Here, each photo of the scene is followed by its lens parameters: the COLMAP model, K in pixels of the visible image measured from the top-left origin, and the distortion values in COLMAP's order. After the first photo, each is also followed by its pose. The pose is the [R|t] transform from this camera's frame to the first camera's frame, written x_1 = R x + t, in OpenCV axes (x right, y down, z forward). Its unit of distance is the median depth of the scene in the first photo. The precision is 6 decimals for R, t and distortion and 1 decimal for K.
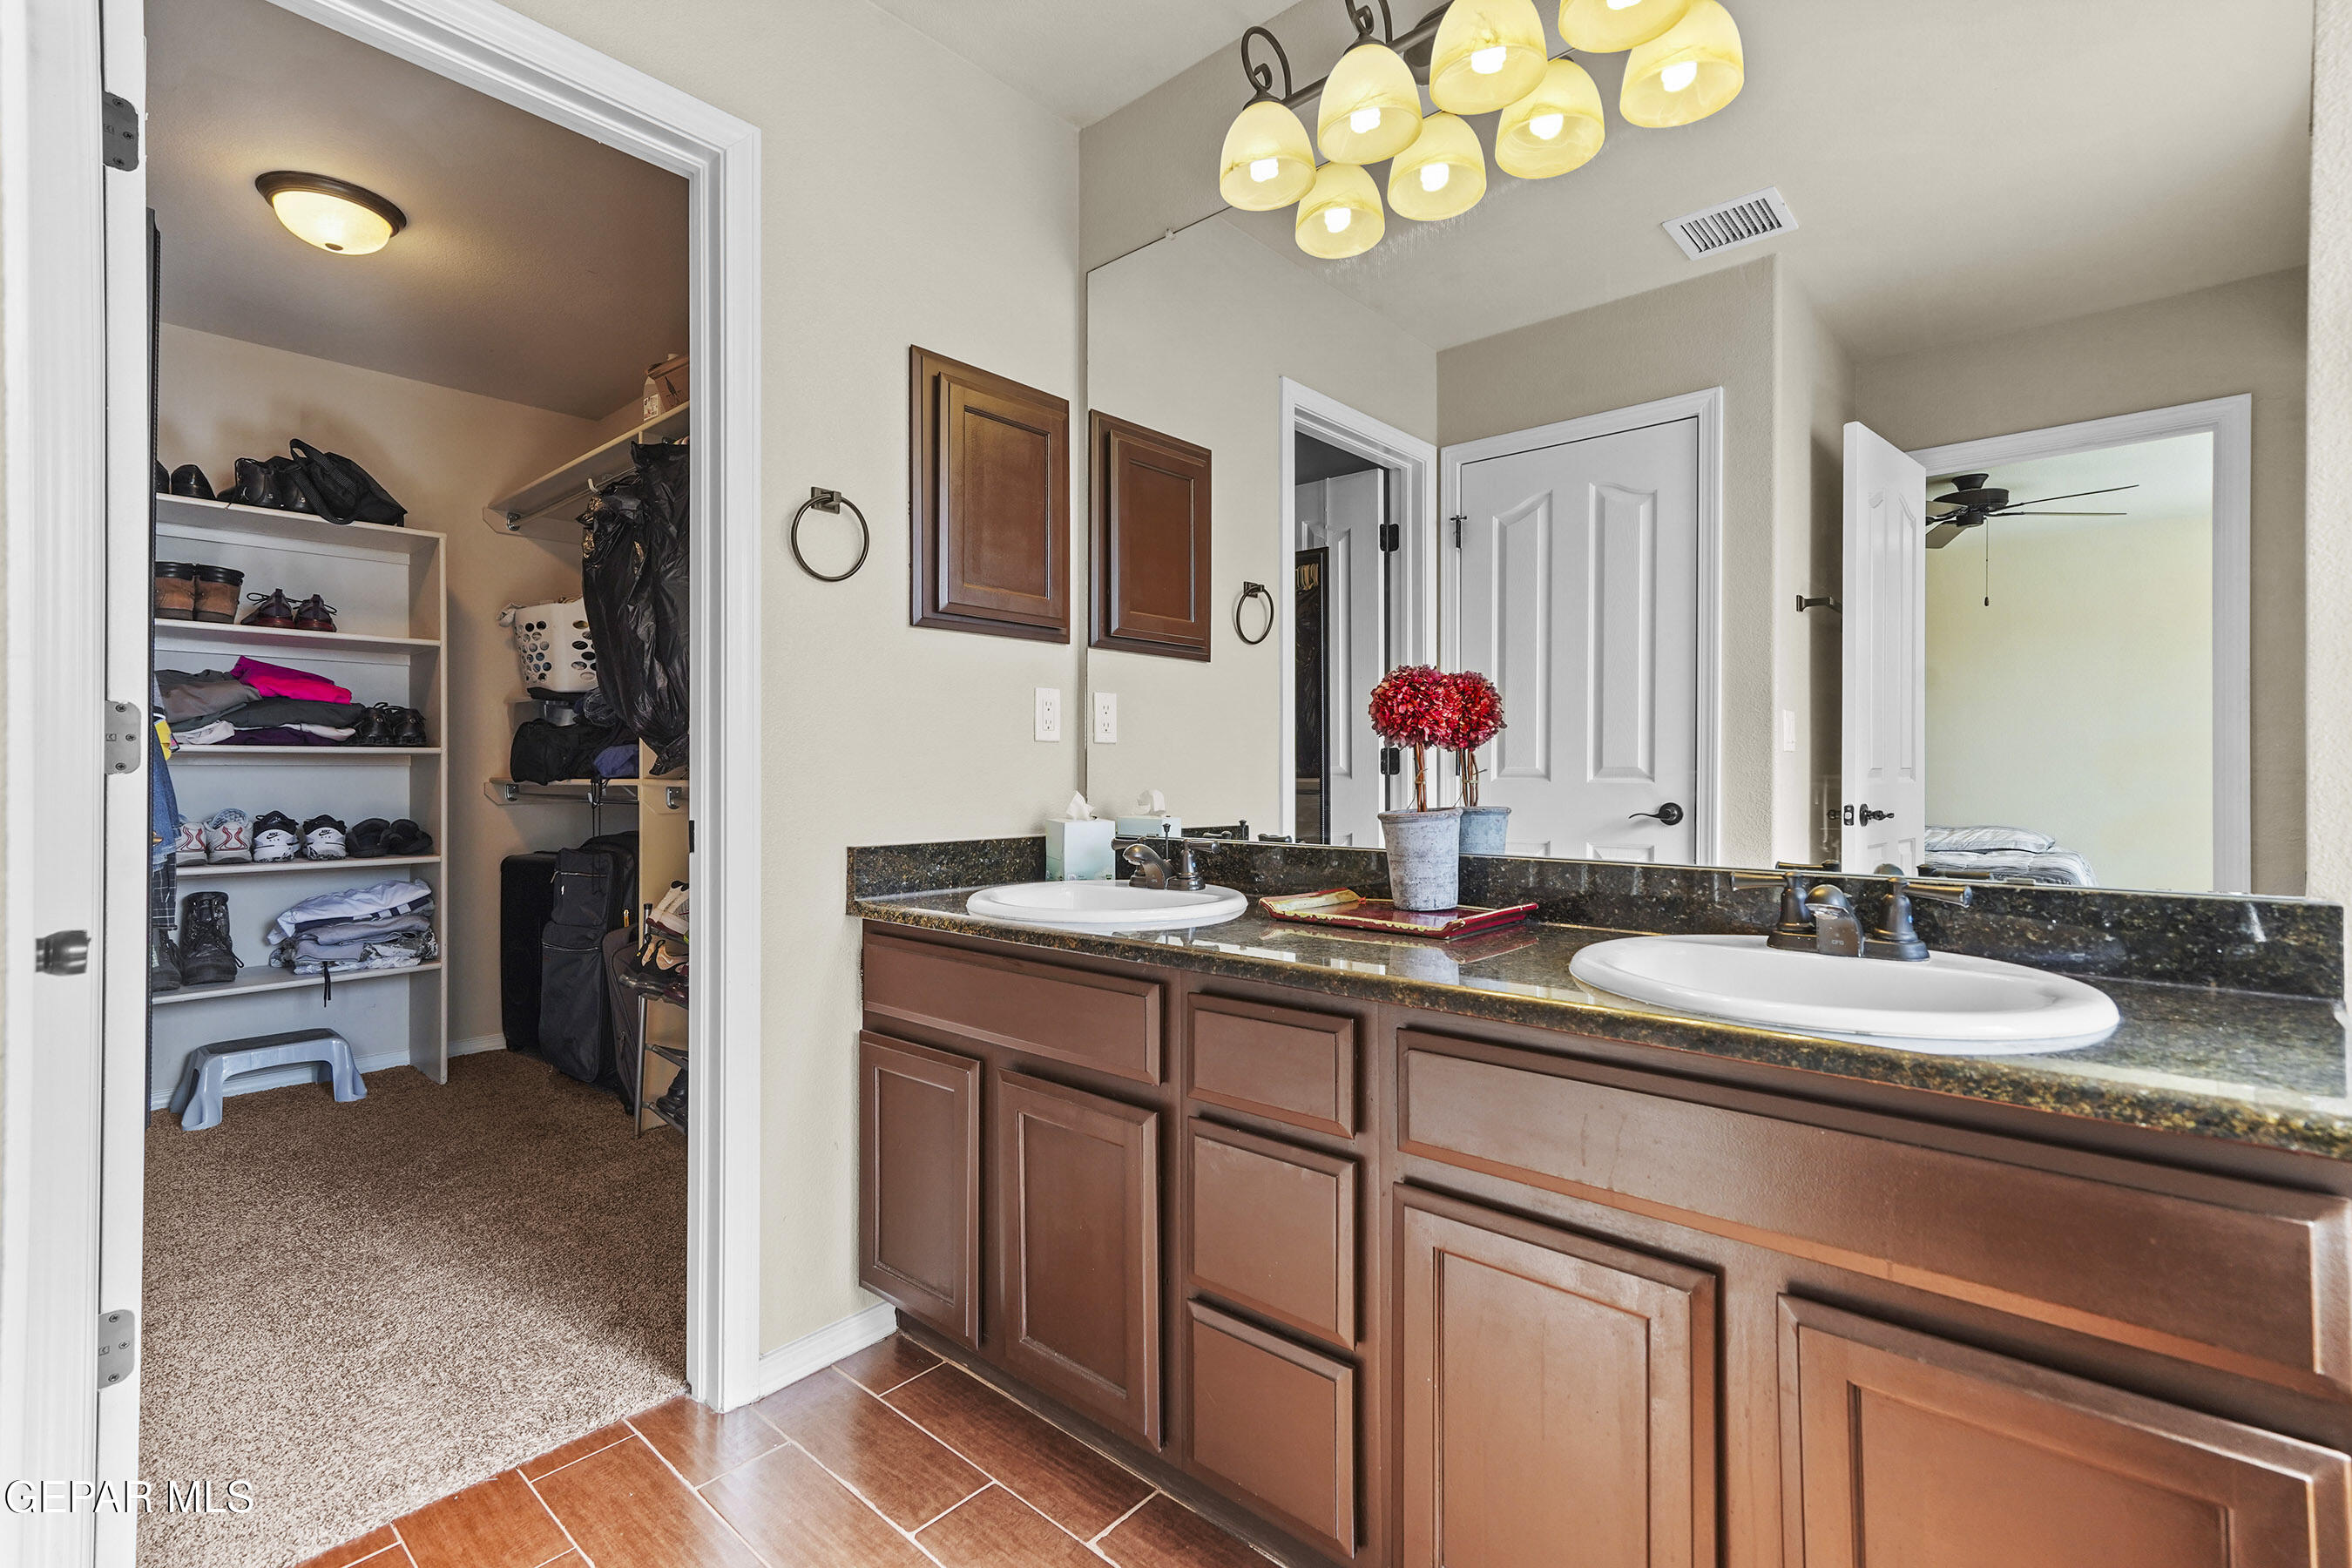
lens RADIAL K [[1054.3, 0, 1173.0], [0, 1054.3, 769.6], [0, 0, 1]] dist [0.010918, 0.002828]
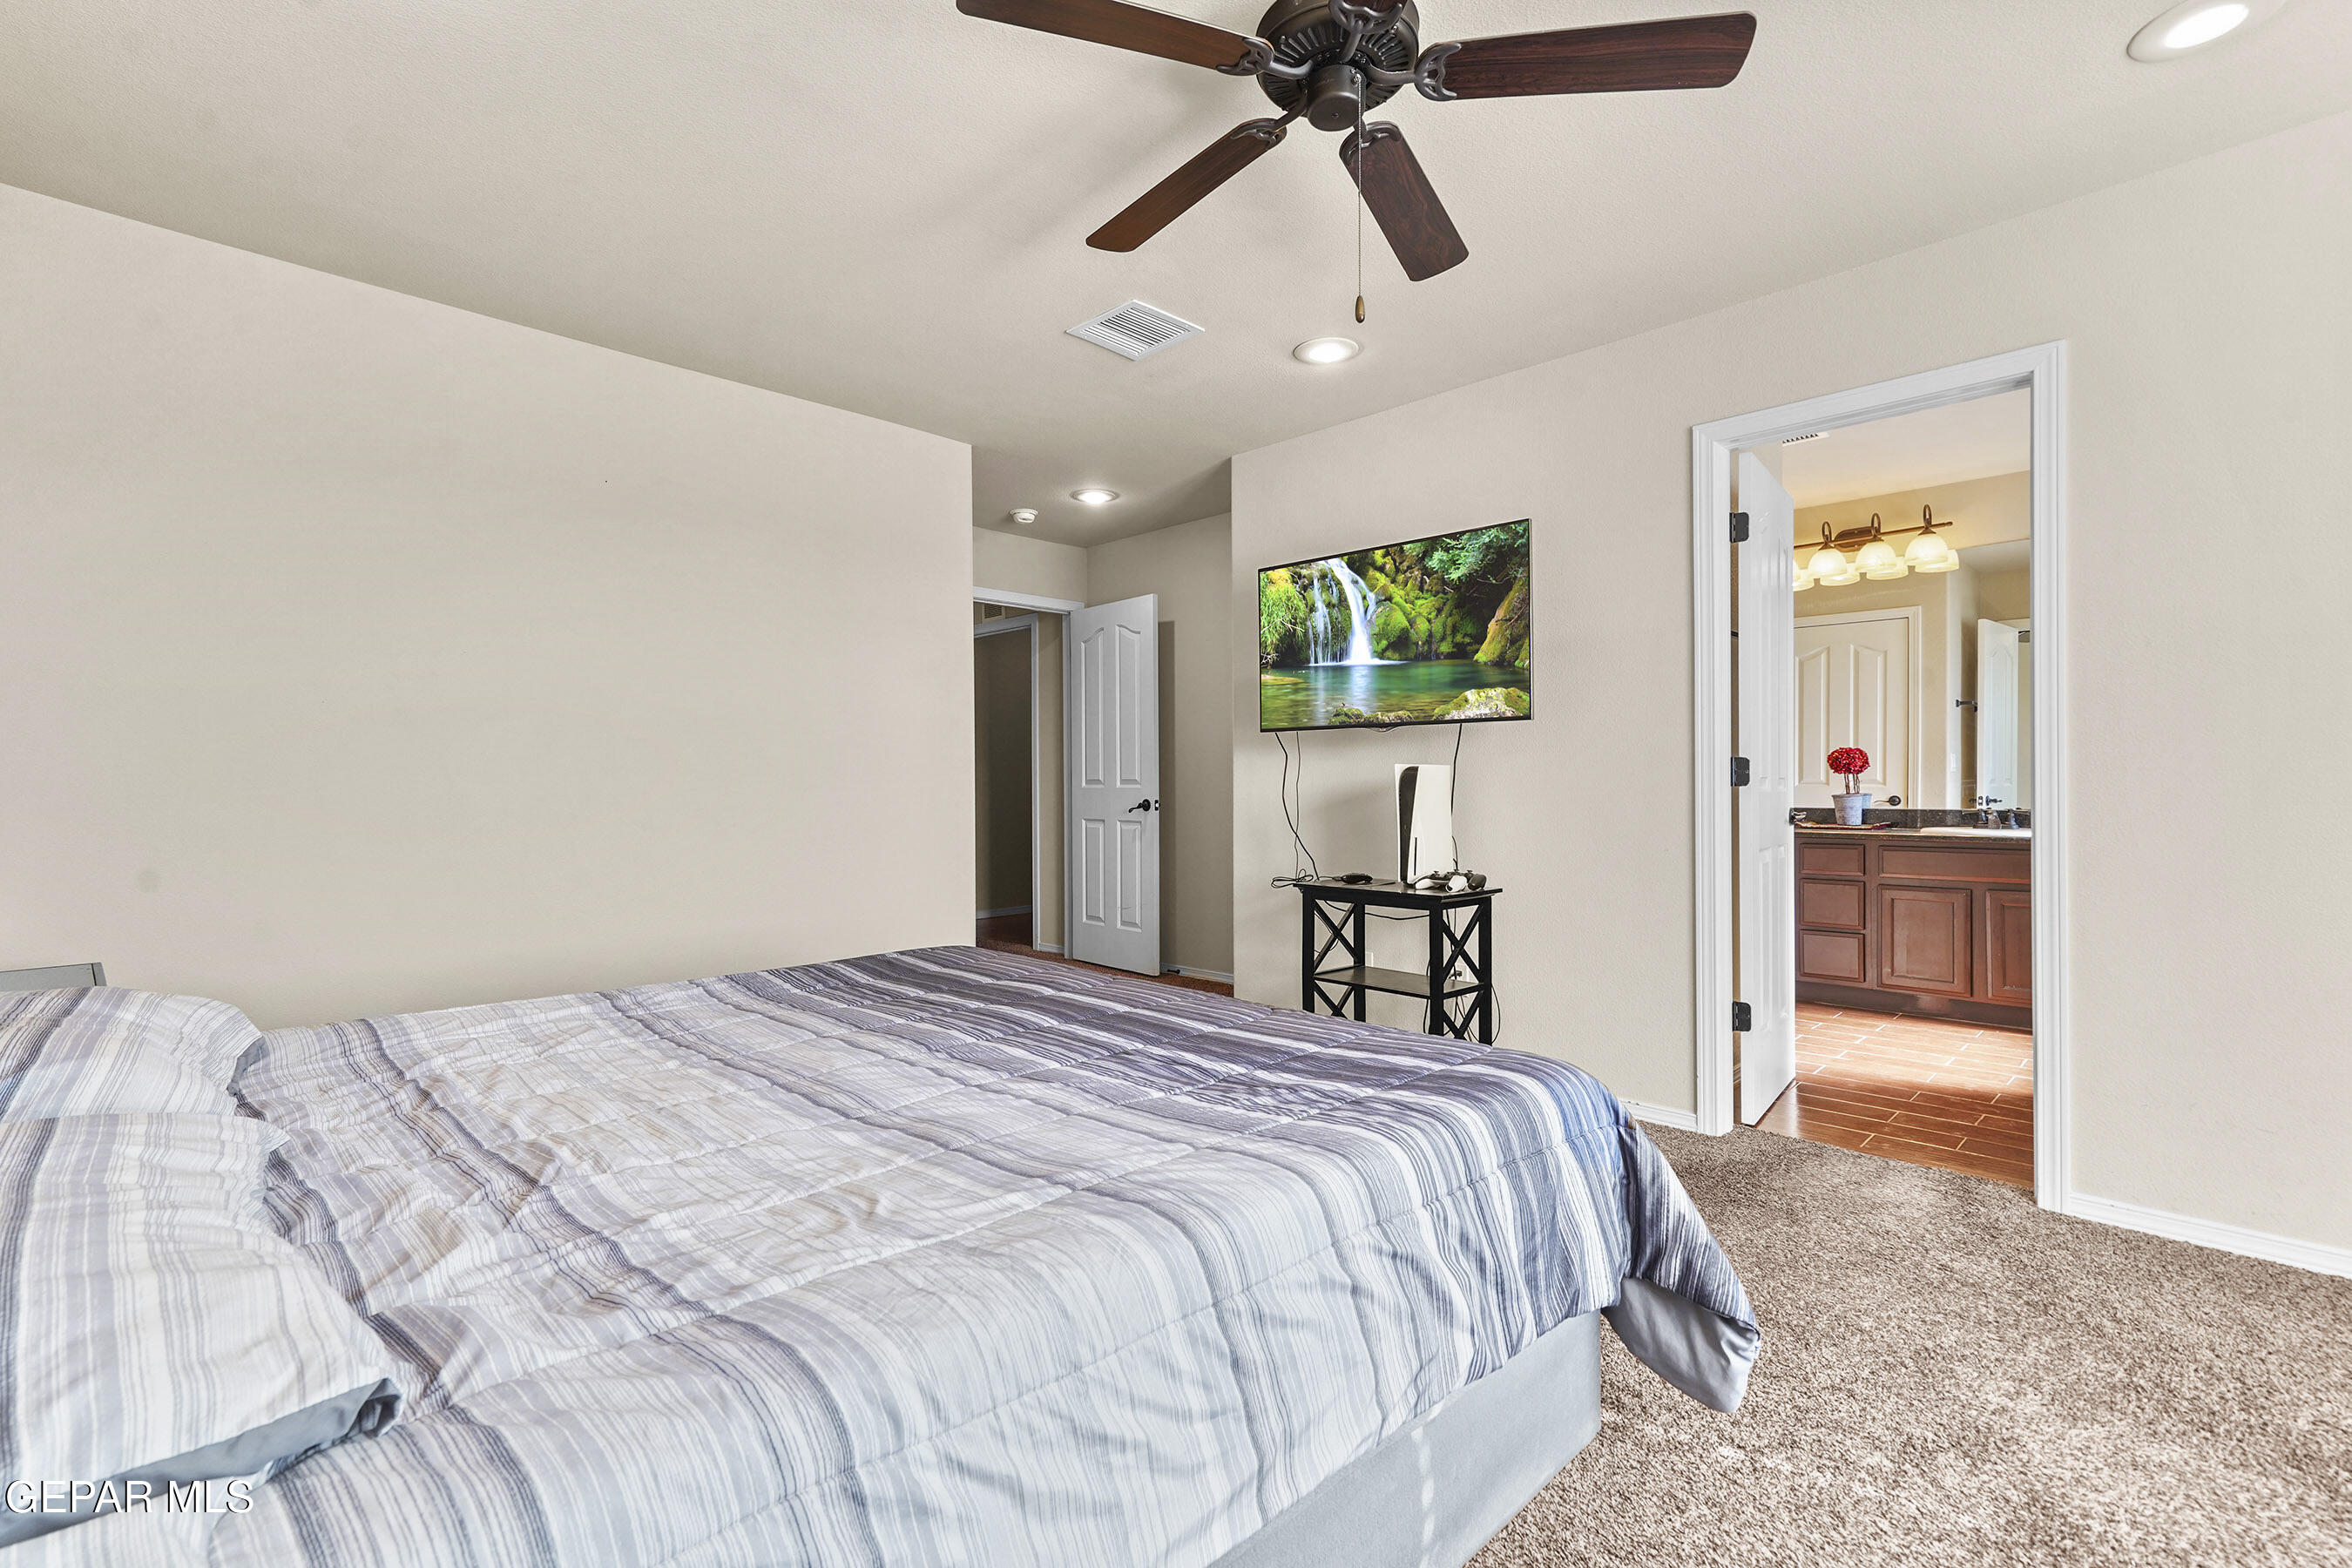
lens RADIAL K [[1054.3, 0, 1178.0], [0, 1054.3, 778.7], [0, 0, 1]] dist [0.010918, 0.002828]
pose [[0.998360, -0.003741, -0.057125, -0.867178], [0.003673, 0.999992, -0.001295, -0.006279], [0.057130, 0.001084, 0.998366, -1.244585]]
